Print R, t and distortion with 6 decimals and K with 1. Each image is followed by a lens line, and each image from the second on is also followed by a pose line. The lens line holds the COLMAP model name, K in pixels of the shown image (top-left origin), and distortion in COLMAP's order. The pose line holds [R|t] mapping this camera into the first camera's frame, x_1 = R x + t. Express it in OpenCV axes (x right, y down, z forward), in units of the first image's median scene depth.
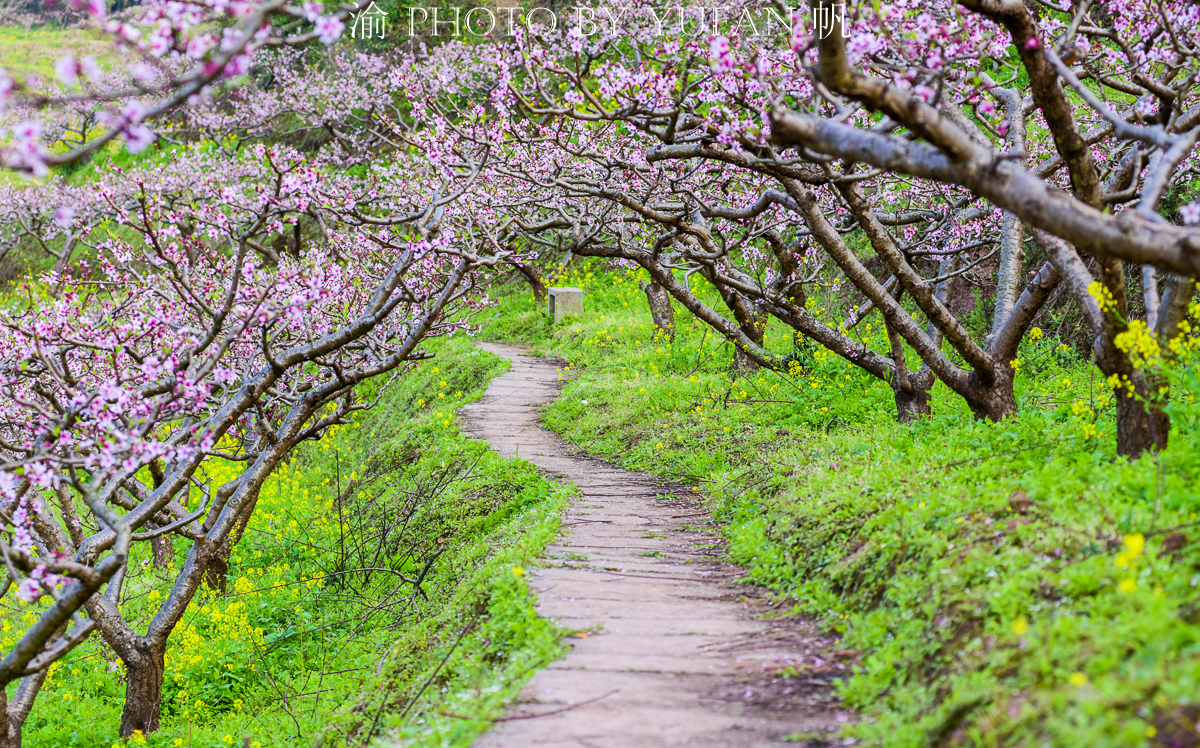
lens RADIAL K [[2821.9, 0, 598.8], [0, 2821.9, 371.0], [0, 0, 1]] dist [-0.117967, 0.000000]
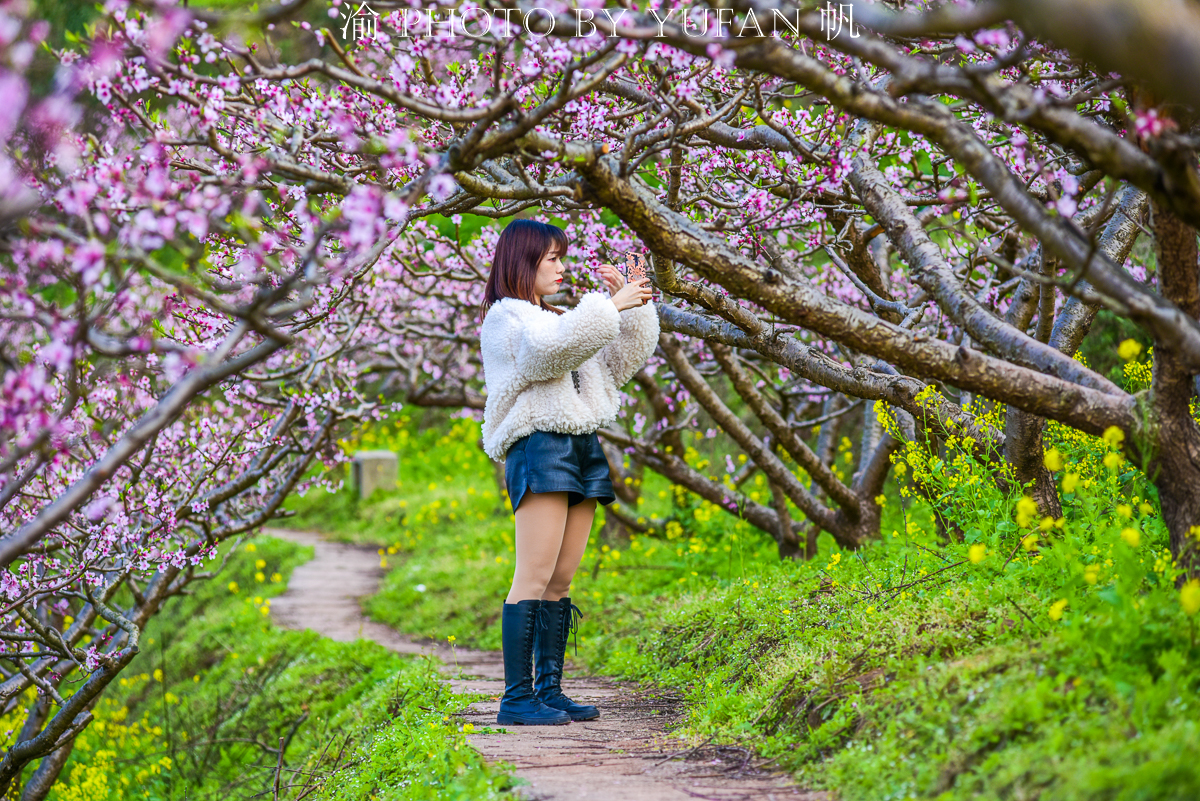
lens RADIAL K [[5359.7, 0, 599.9], [0, 5359.7, 400.3], [0, 0, 1]] dist [0.078207, 0.000000]
pose [[0.998429, -0.027310, 0.048926, -0.045222], [0.029343, 0.998715, -0.041330, 0.036881], [-0.047734, 0.042701, 0.997947, -0.891591]]
